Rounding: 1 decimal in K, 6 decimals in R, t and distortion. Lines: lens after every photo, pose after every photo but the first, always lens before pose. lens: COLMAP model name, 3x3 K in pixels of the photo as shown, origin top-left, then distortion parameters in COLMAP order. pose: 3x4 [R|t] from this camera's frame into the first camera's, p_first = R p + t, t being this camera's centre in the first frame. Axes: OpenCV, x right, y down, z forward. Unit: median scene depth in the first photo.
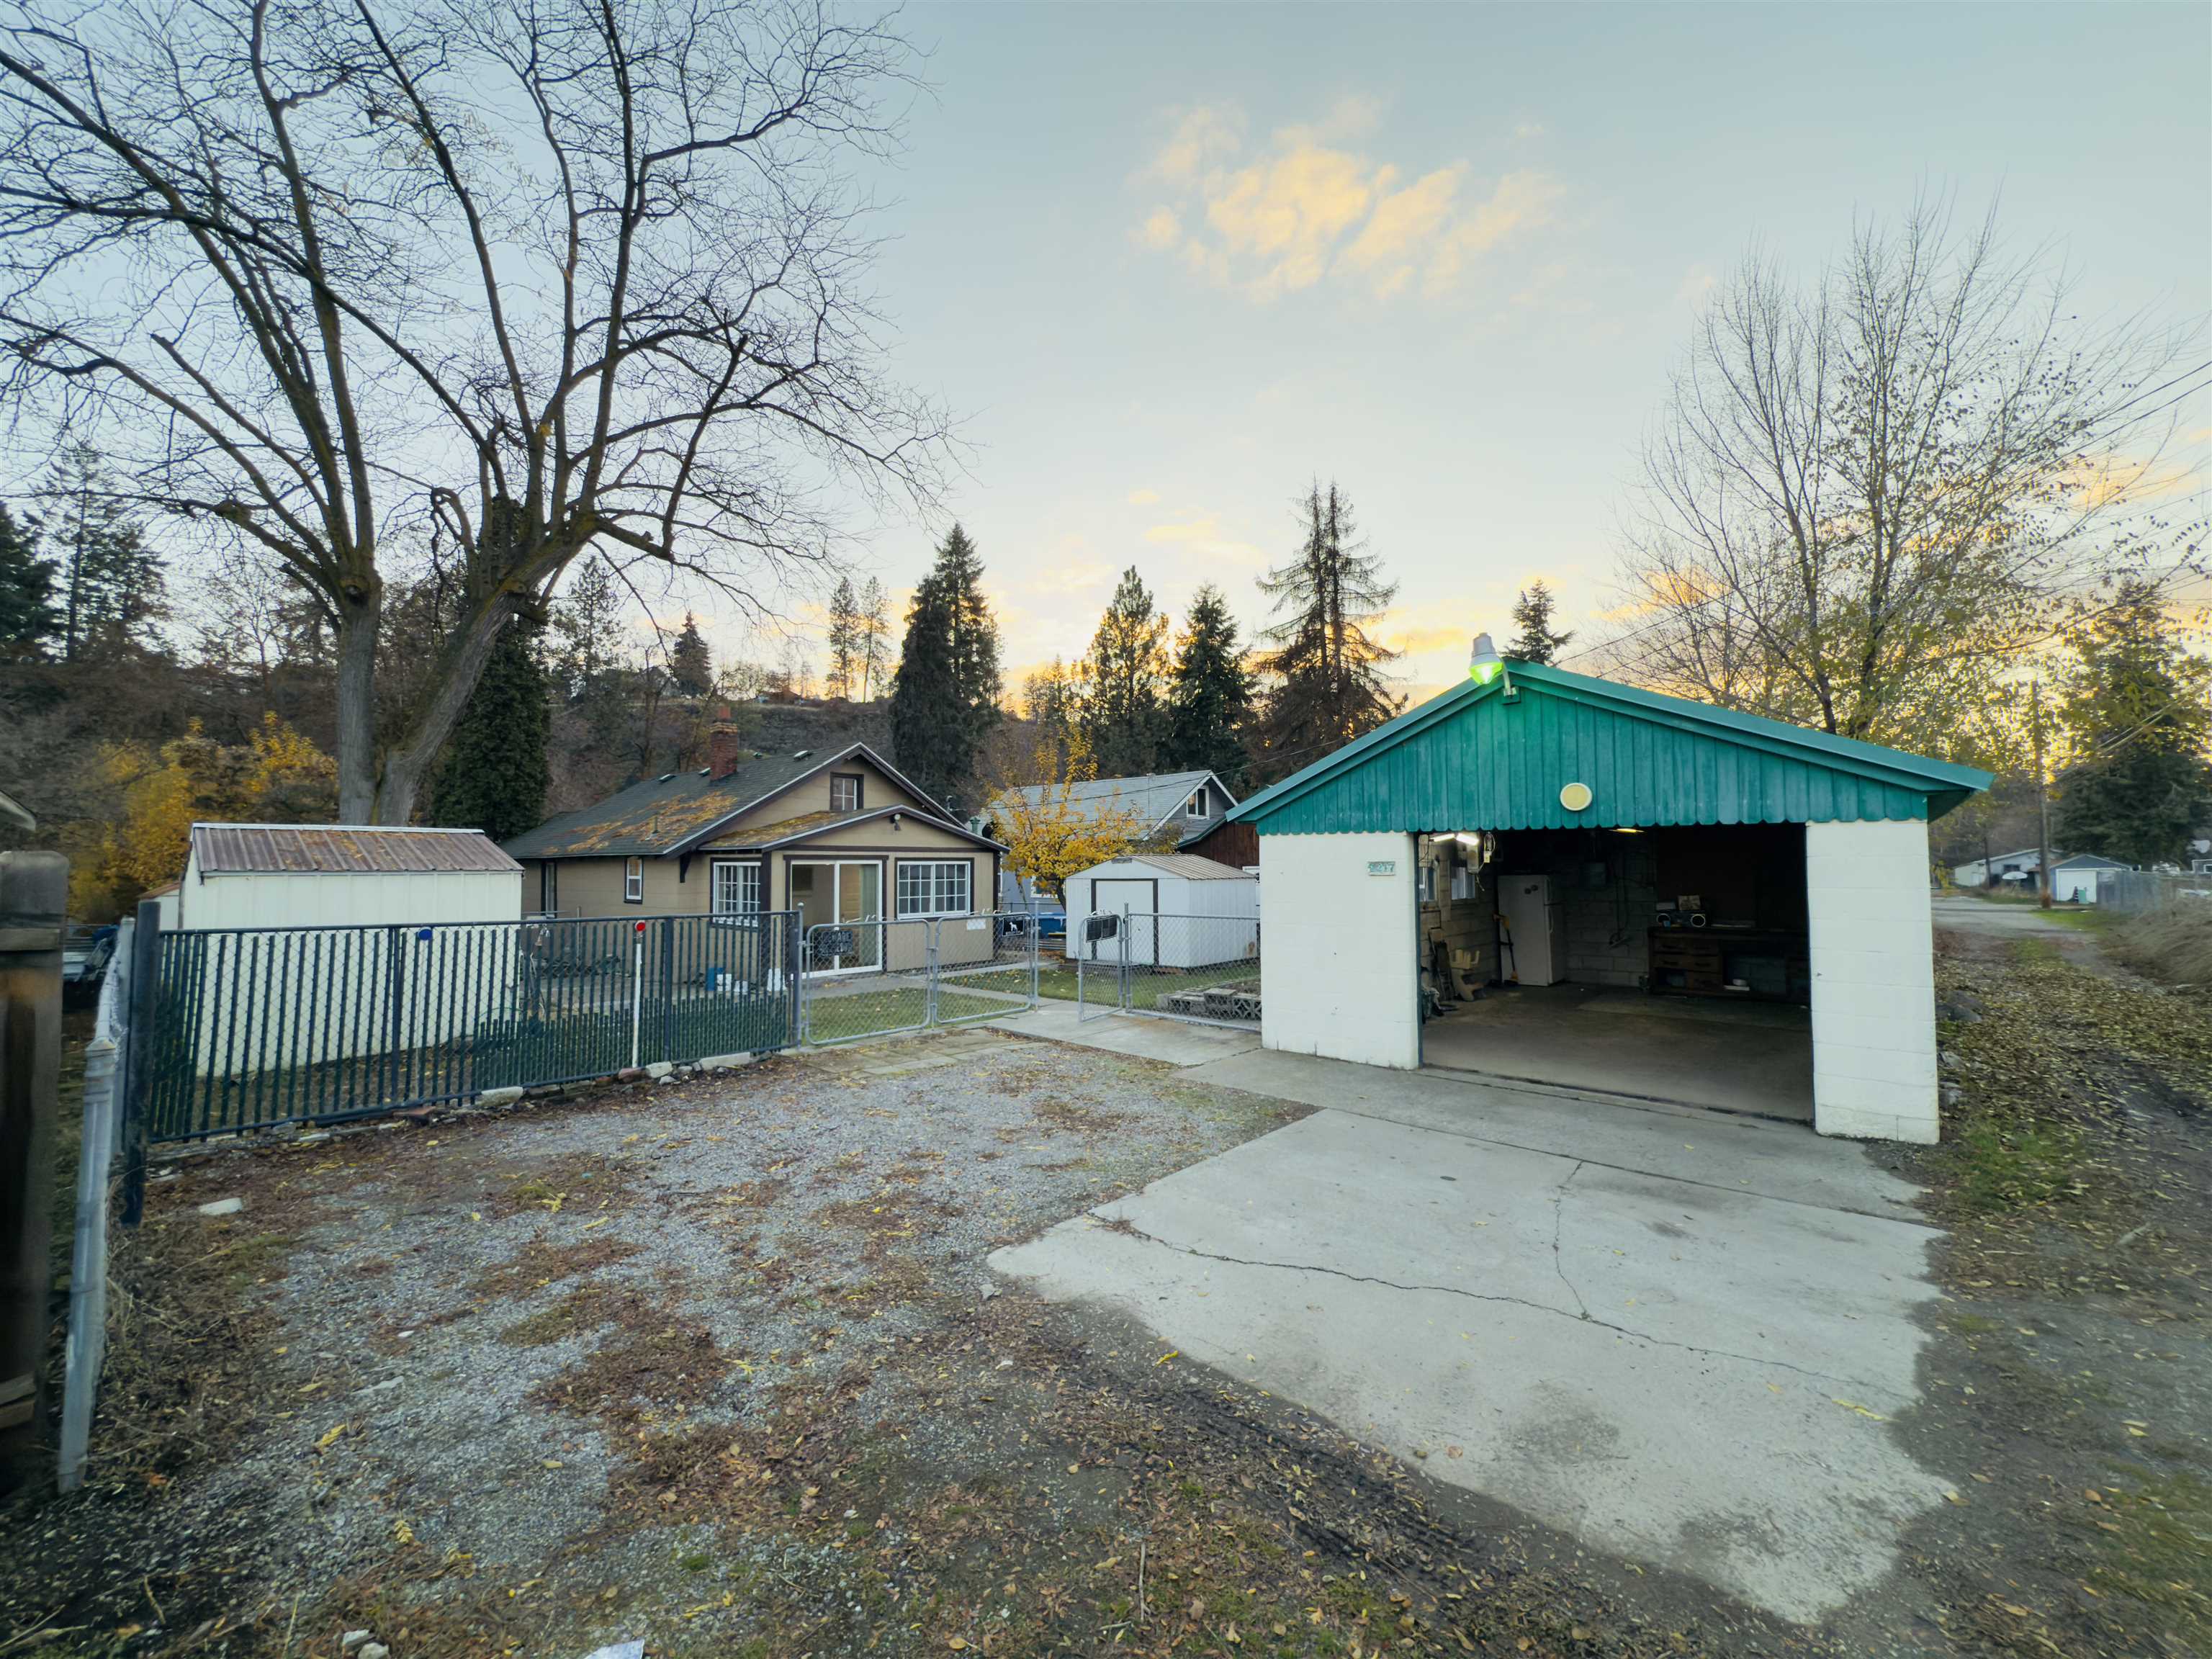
lens RADIAL K [[880.9, 0, 1112.8], [0, 880.9, 818.3], [0, 0, 1]] dist [0.000046, -0.000214]
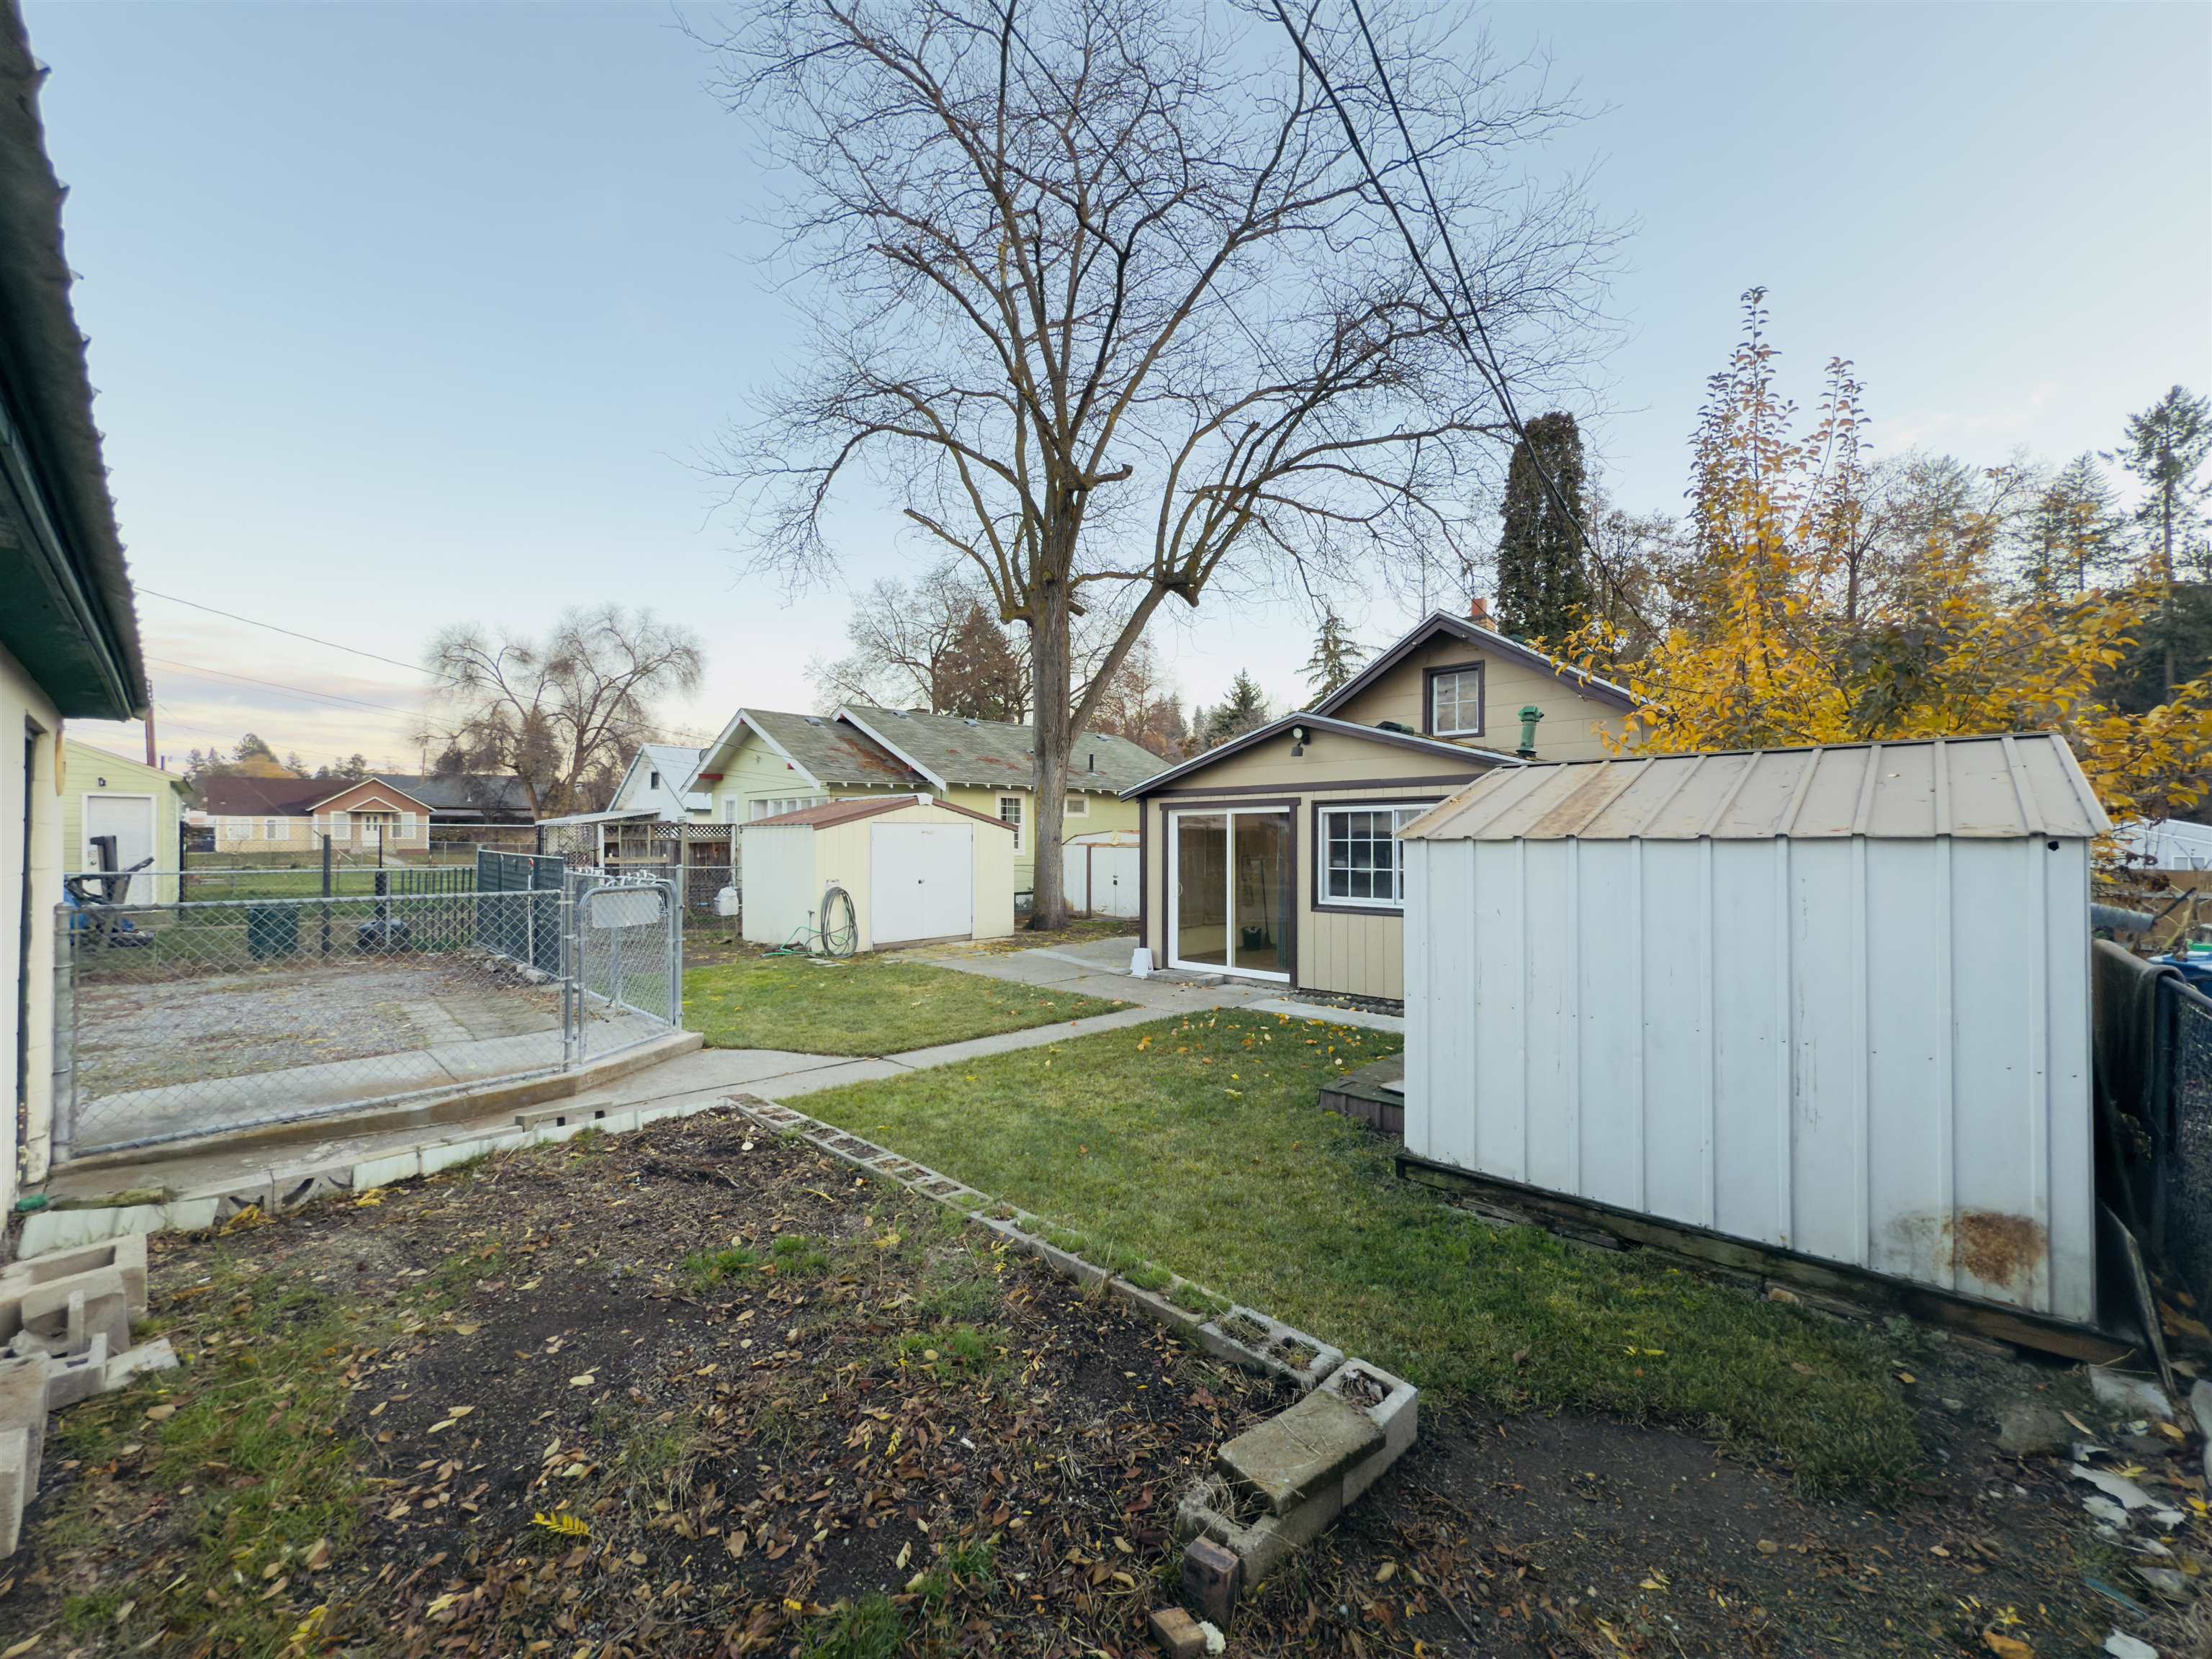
lens RADIAL K [[880.9, 0, 1106.3], [0, 880.9, 838.0], [0, 0, 1]] dist [0.000046, -0.000214]
pose [[-0.042119, 0.002796, -0.999109, 0.381508], [0.060543, 0.998166, 0.000241, 0.065411], [0.997277, -0.060479, -0.042211, 0.946816]]
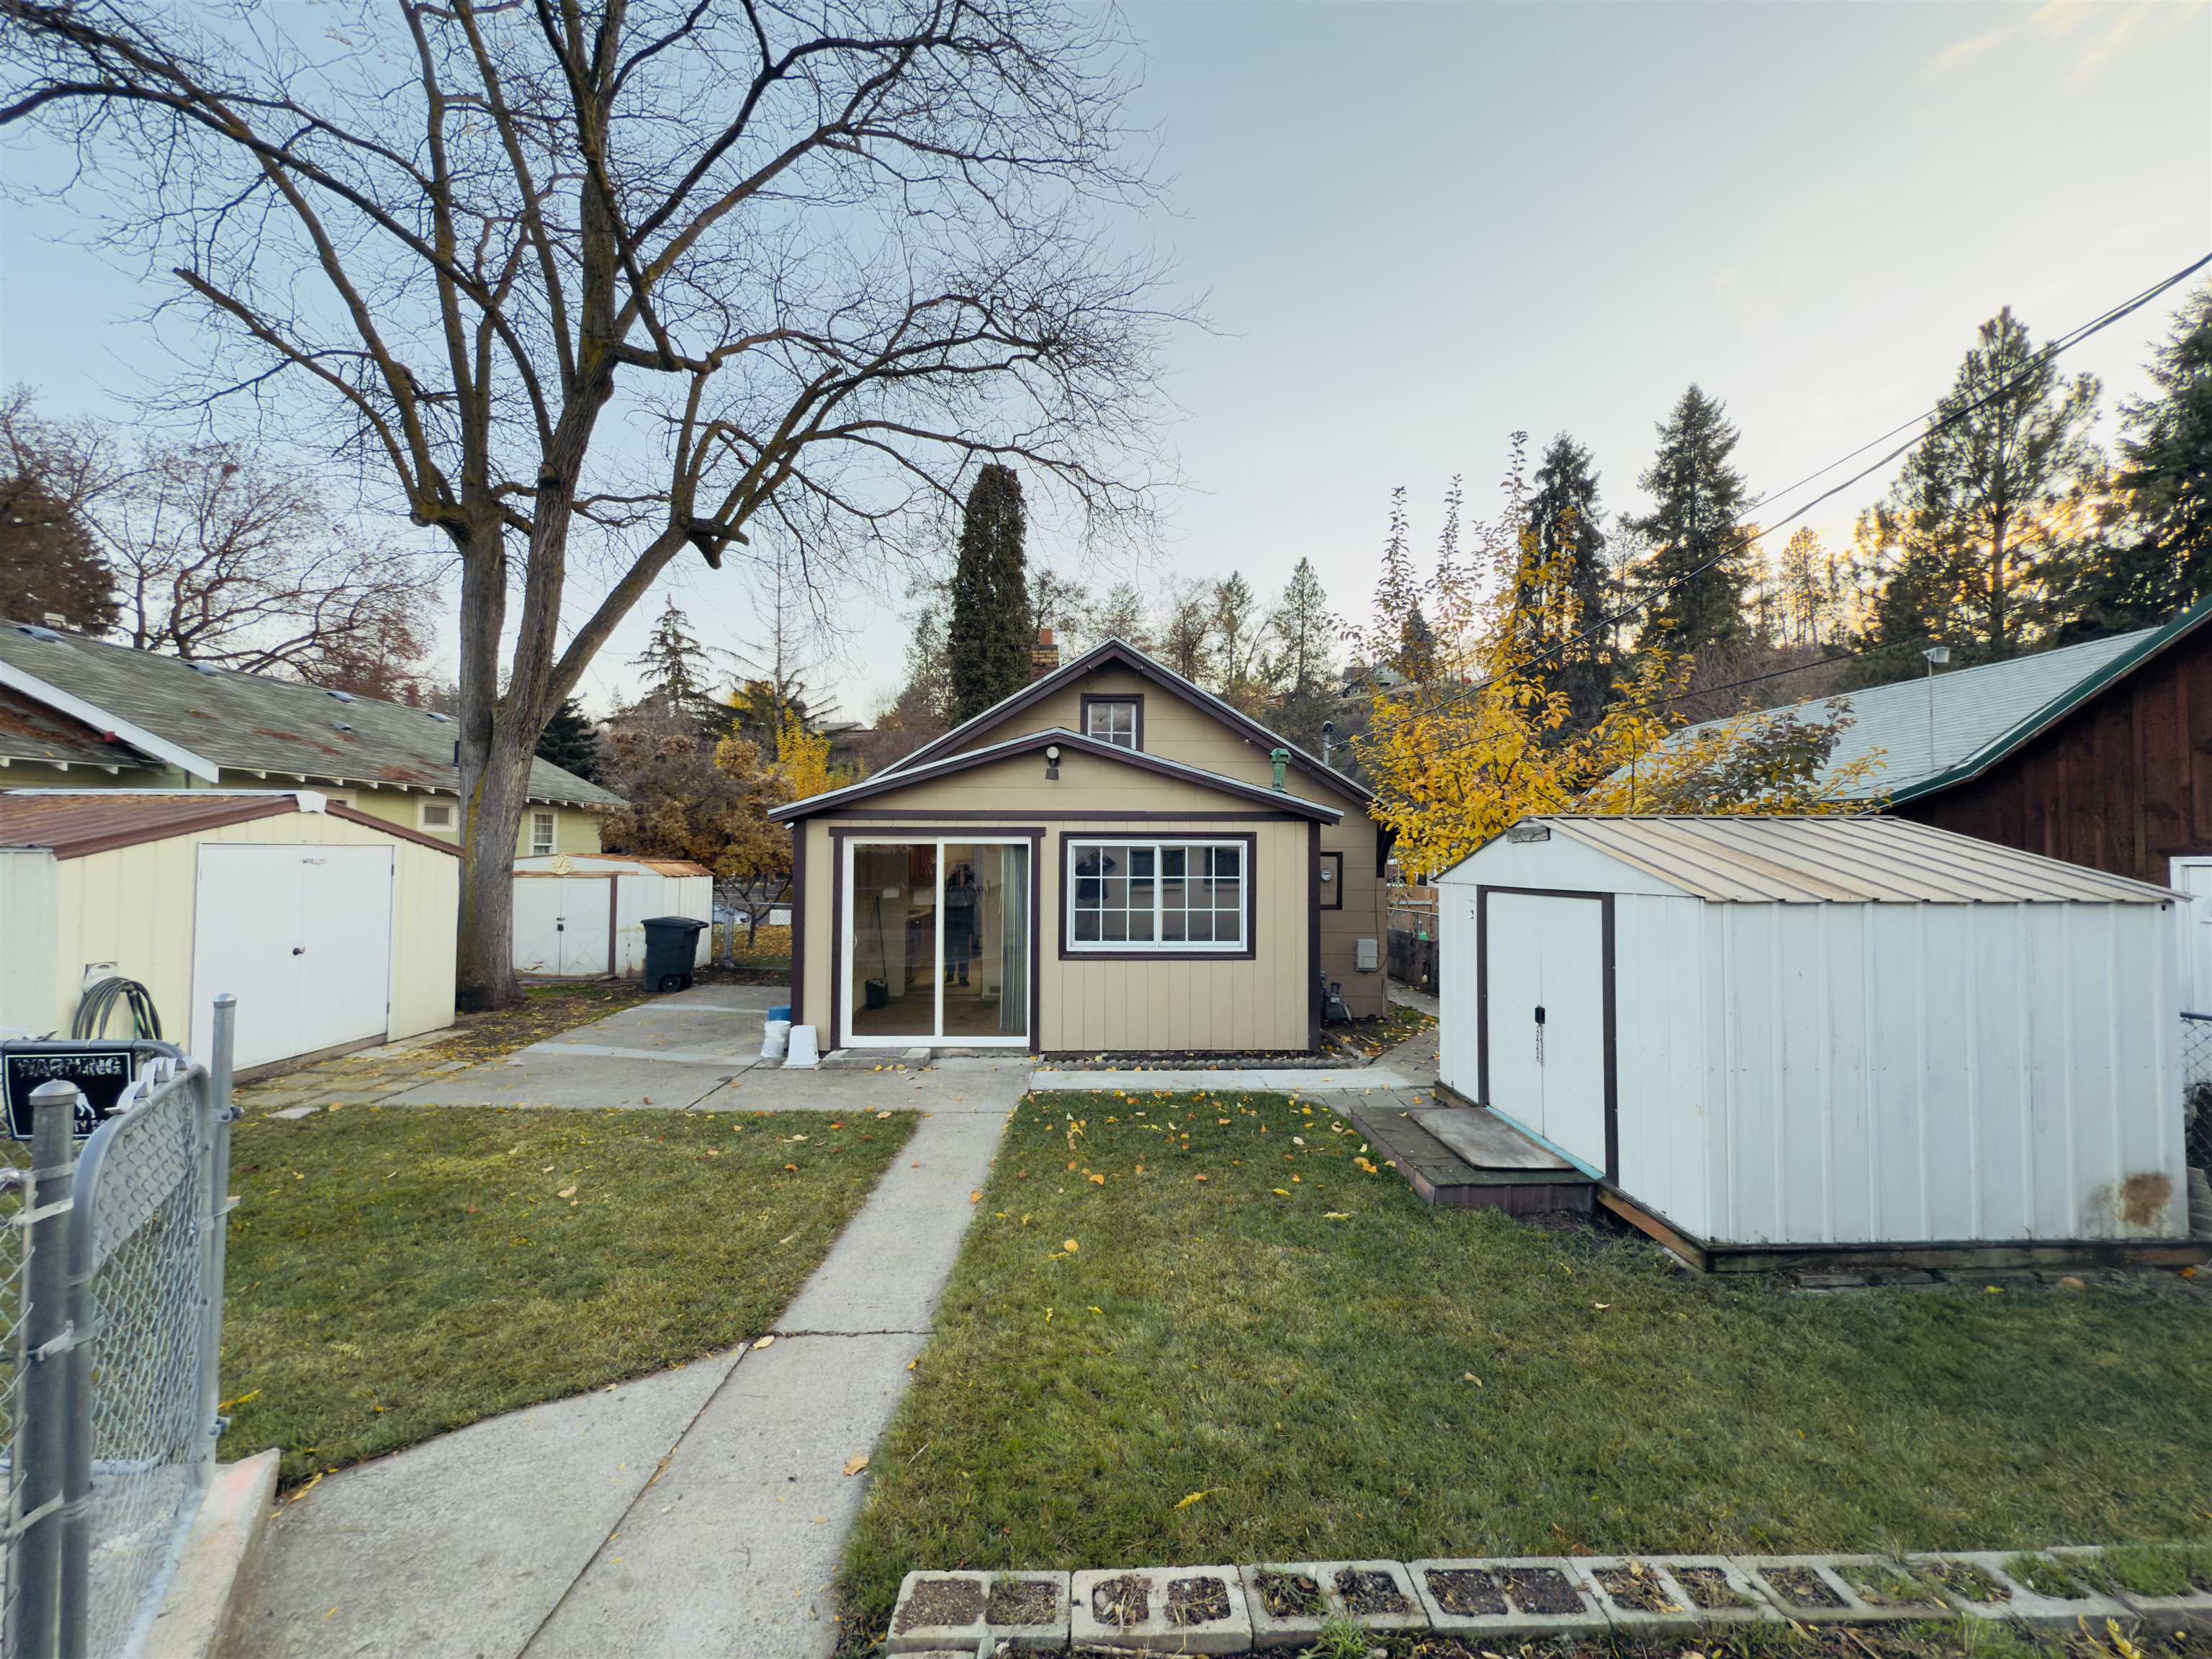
lens RADIAL K [[880.9, 0, 1101.9], [0, 880.9, 837.7], [0, 0, 1]] dist [0.000046, -0.000214]
pose [[0.677155, -0.008026, -0.735796, 0.159317], [0.036304, 0.999087, 0.022513, 0.039690], [0.734944, -0.041957, 0.676829, 0.715480]]
